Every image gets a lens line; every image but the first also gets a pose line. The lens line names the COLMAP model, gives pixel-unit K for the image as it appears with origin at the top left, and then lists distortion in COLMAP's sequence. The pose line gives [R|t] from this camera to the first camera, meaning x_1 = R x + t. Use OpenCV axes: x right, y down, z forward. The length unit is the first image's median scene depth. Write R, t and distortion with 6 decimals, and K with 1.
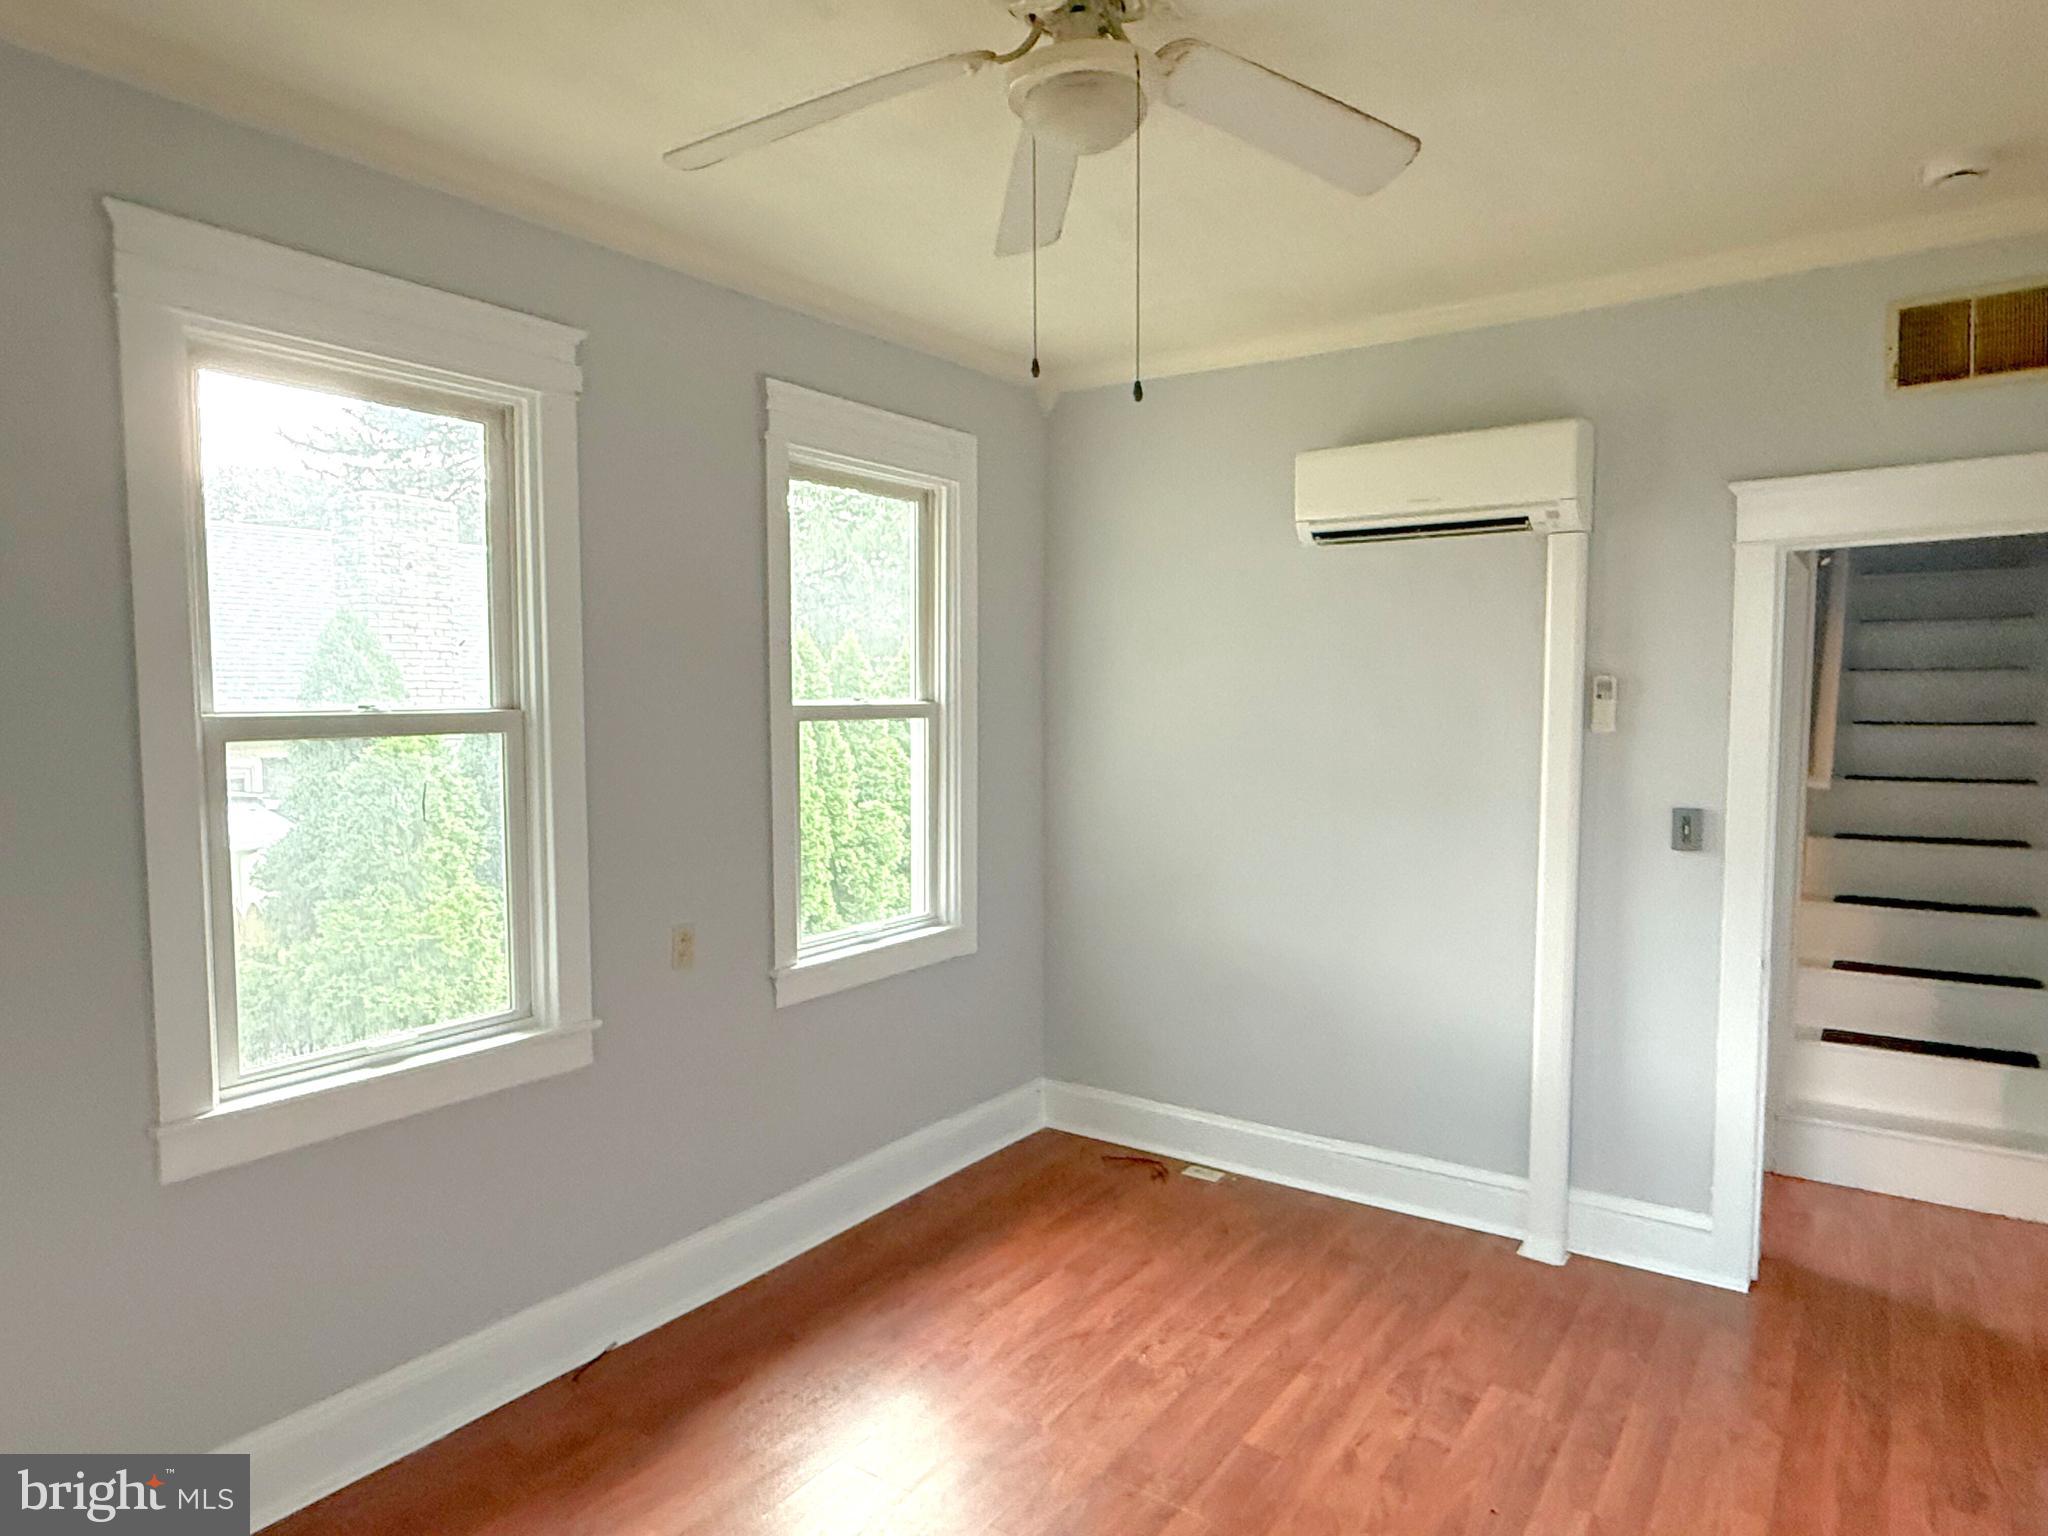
lens RADIAL K [[1255.6, 0, 1022.3], [0, 1255.6, 772.5], [0, 0, 1]] dist [0.022269, -0.001354]
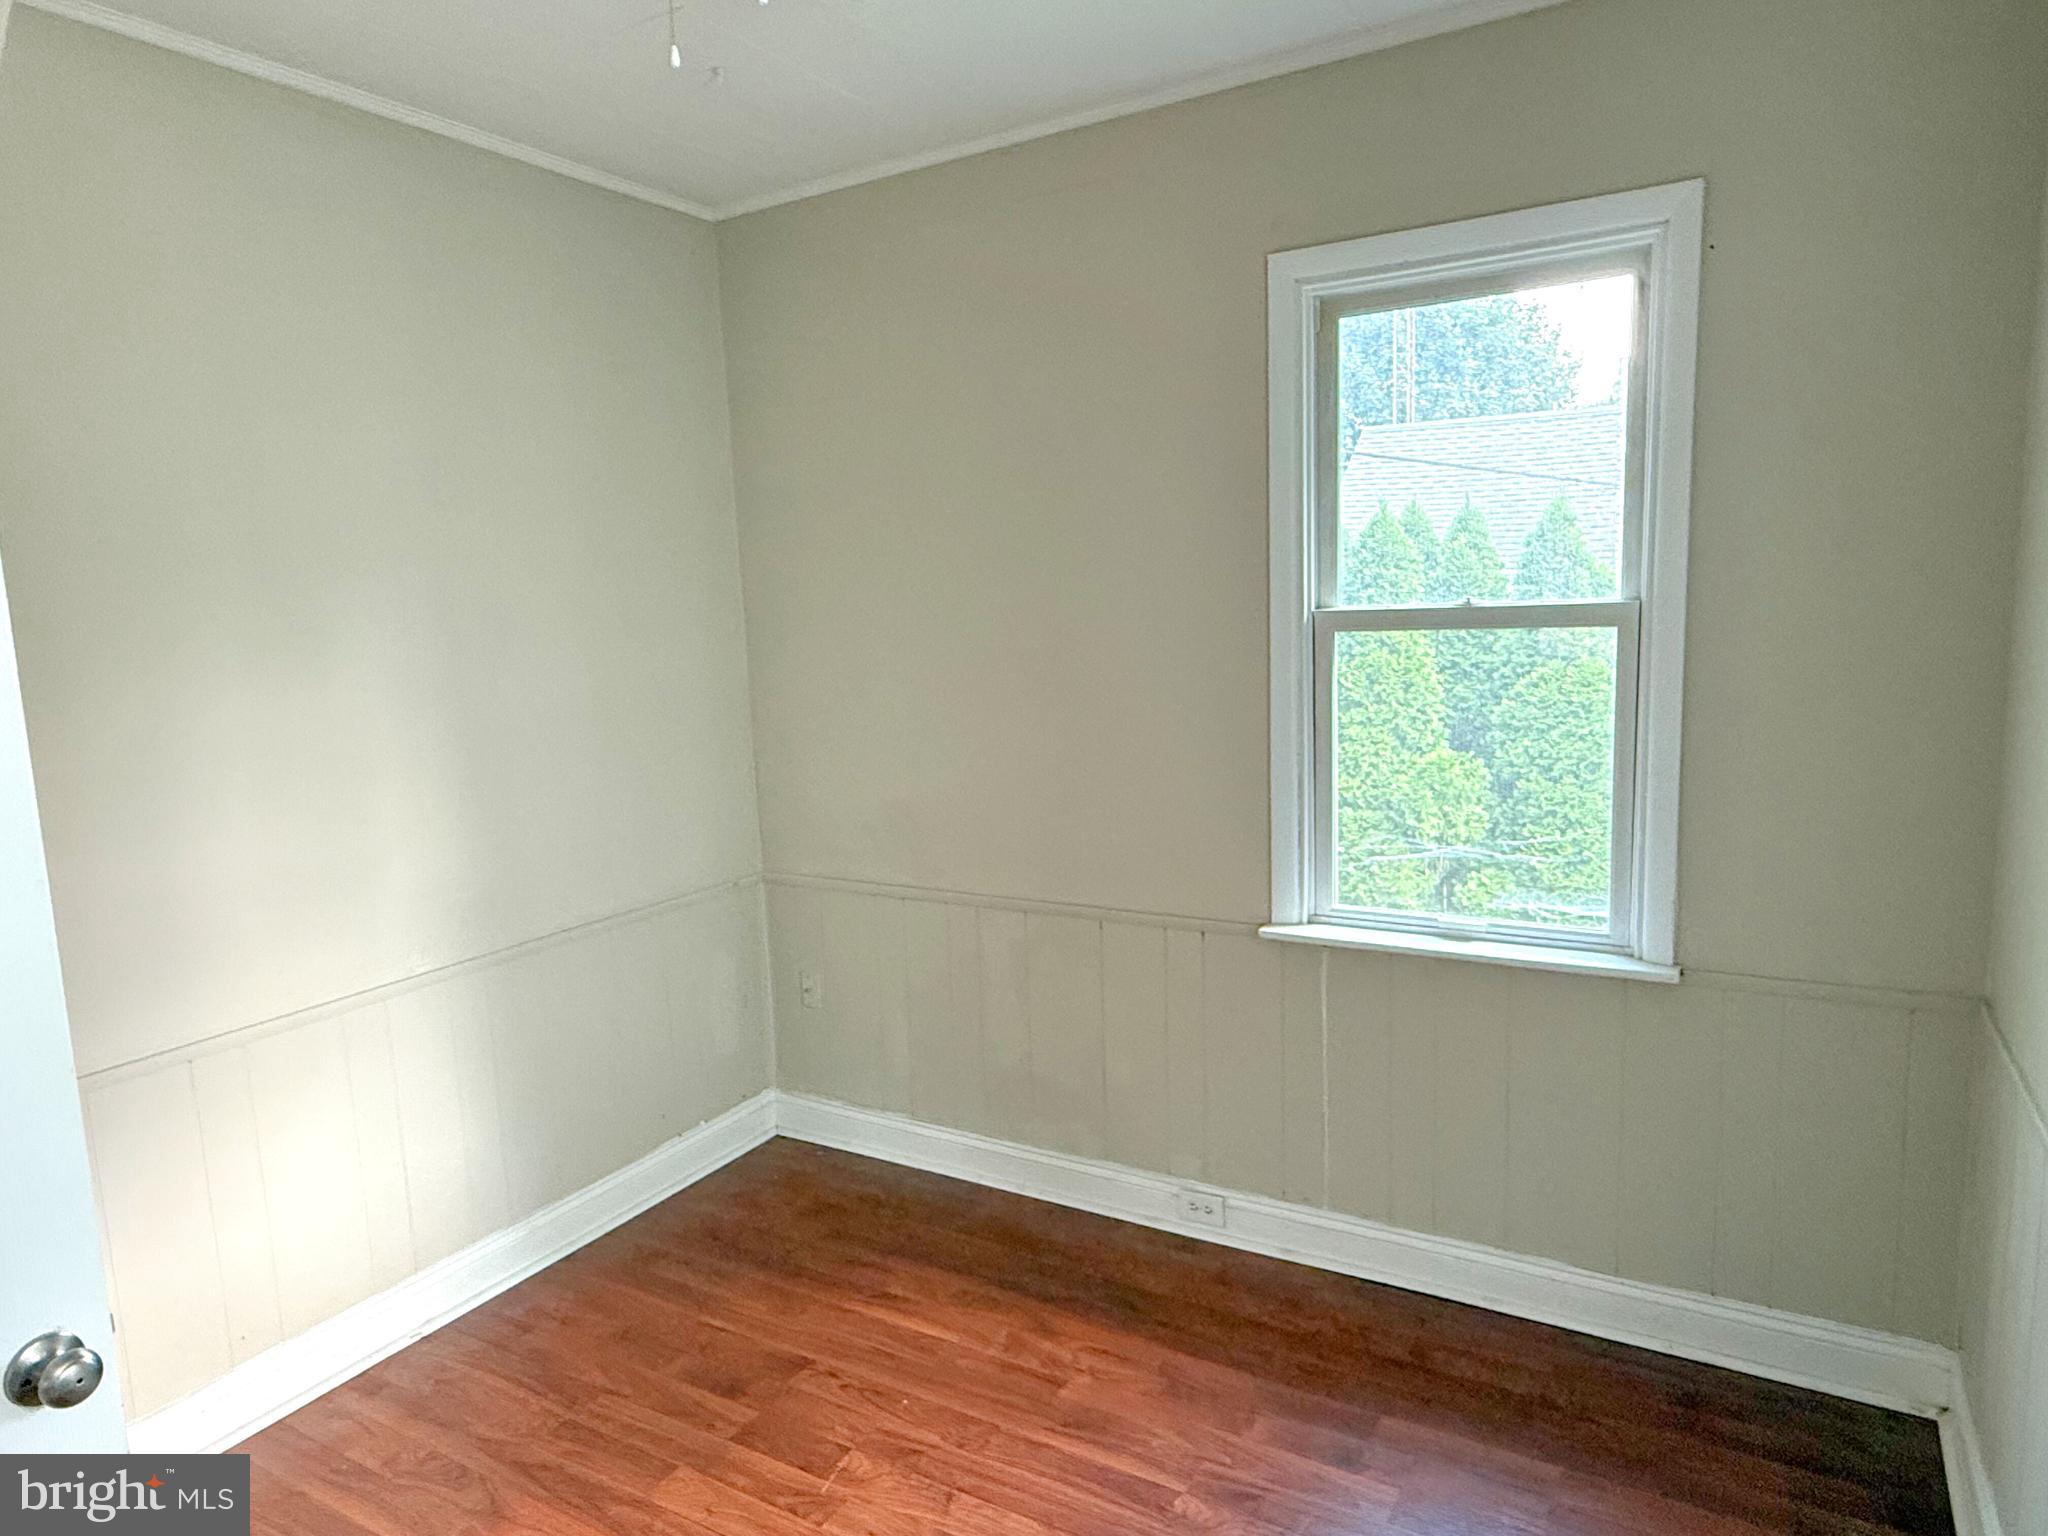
lens RADIAL K [[1255.6, 0, 1021.3], [0, 1255.6, 772.2], [0, 0, 1]] dist [0.022269, -0.001354]
pose [[0.072579, 0.136440, -0.987986, 0.524230], [-0.026801, 0.990508, 0.134820, -0.045507], [0.997003, 0.016694, 0.075547, 0.630574]]
